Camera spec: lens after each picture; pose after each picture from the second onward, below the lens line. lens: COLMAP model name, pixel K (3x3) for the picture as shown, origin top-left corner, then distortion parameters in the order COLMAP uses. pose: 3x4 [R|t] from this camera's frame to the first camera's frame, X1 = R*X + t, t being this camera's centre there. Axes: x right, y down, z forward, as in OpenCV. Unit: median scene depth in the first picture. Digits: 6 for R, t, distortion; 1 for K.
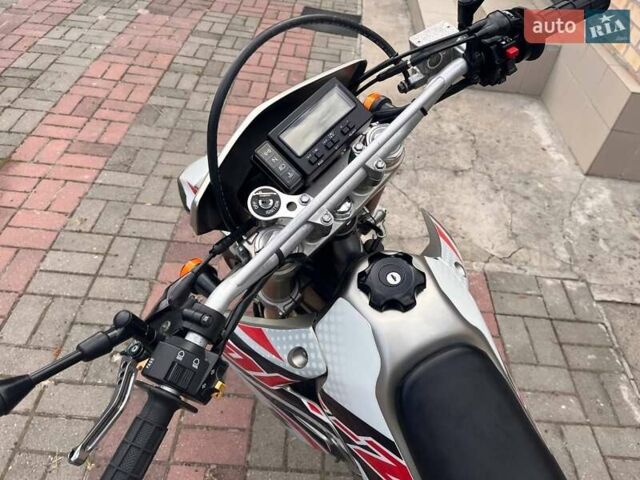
lens RADIAL K [[494.7, 0, 311.9], [0, 494.7, 225.8], [0, 0, 1]] dist [0.072279, -0.114422]
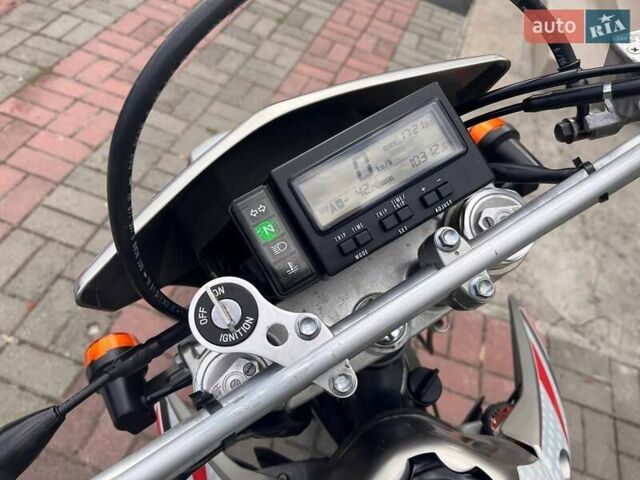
lens RADIAL K [[494.7, 0, 311.9], [0, 494.7, 225.8], [0, 0, 1]] dist [0.072279, -0.114422]
pose [[0.964464, 0.248314, -0.090276, 0.002257], [-0.241466, 0.967077, 0.080353, -0.054535], [0.107256, -0.055699, 0.992670, 0.155921]]
